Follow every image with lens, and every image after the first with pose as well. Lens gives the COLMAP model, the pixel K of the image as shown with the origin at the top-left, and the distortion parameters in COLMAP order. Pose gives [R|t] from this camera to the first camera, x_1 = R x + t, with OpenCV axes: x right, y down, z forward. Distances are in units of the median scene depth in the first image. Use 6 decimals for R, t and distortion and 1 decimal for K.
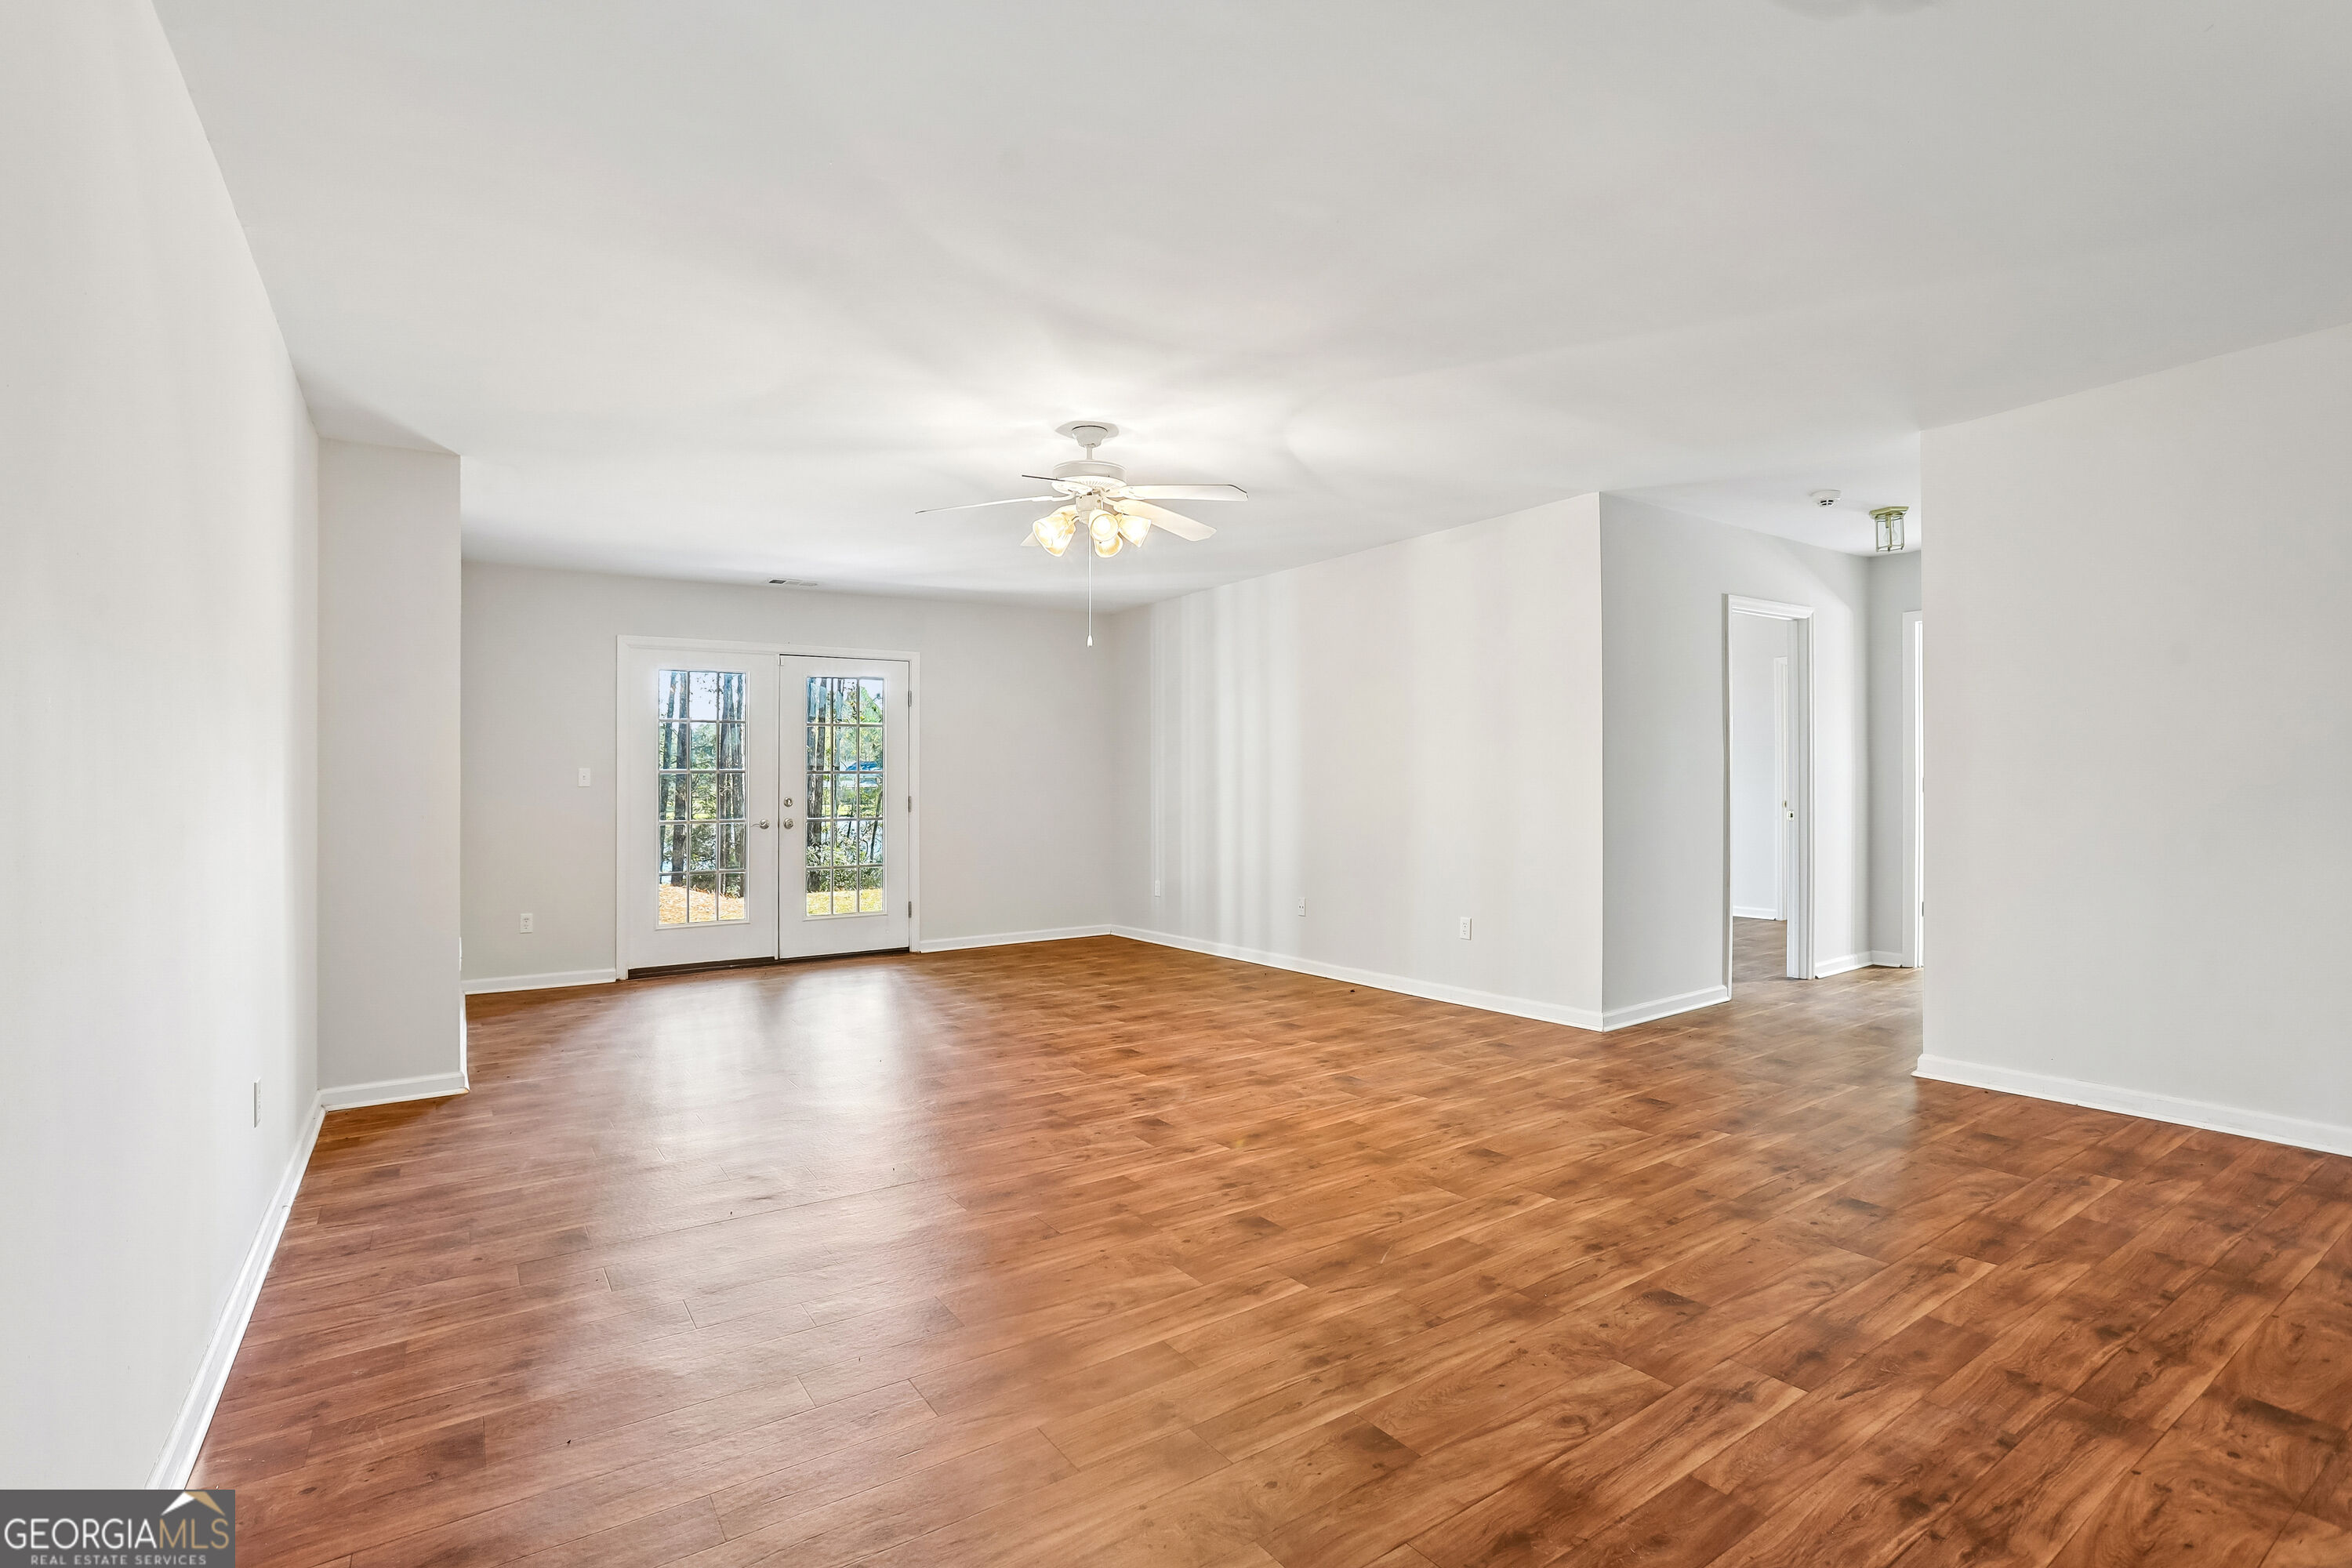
lens RADIAL K [[1091.1, 0, 1145.1], [0, 1091.1, 731.6], [0, 0, 1]] dist [-0.057570, 0.019517]
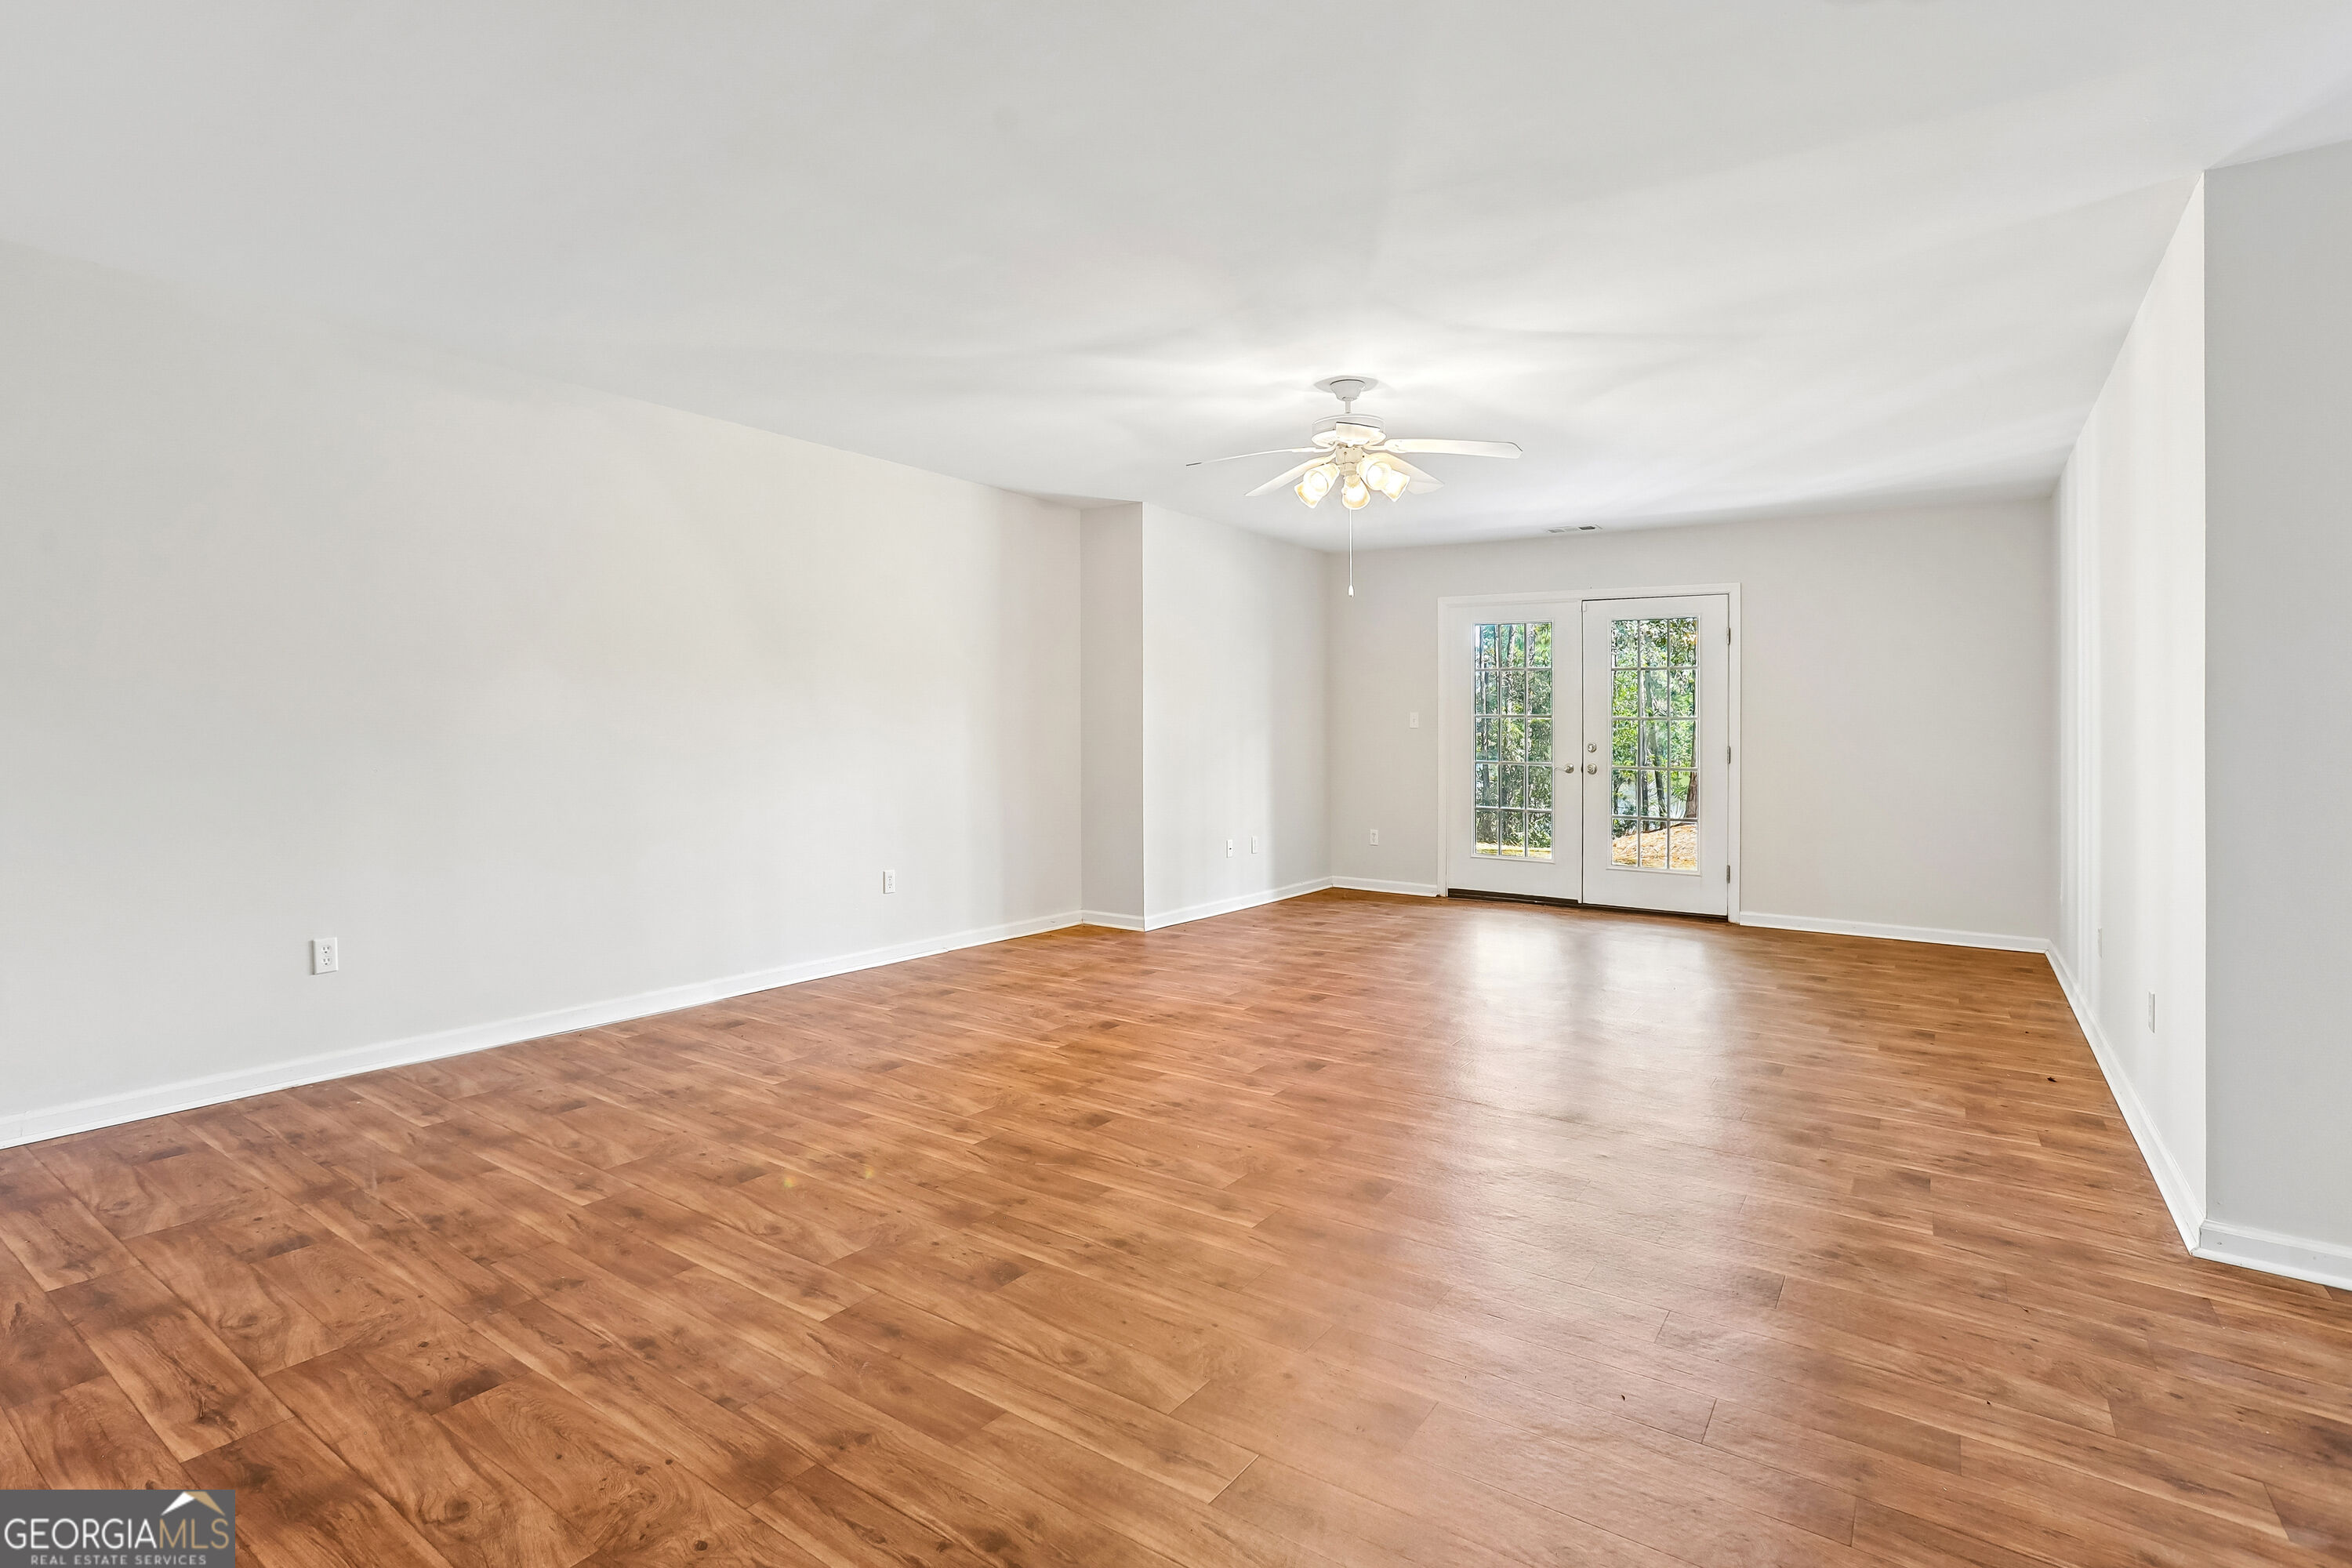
lens RADIAL K [[1138.7, 0, 1173.1], [0, 1138.7, 707.9], [0, 0, 1]] dist [-0.041890, -0.000010]
pose [[0.391213, 0.003712, -0.920293, 1.660082], [0.026372, 0.999536, 0.015242, 0.009238], [0.919922, -0.030232, 0.390934, 0.842269]]
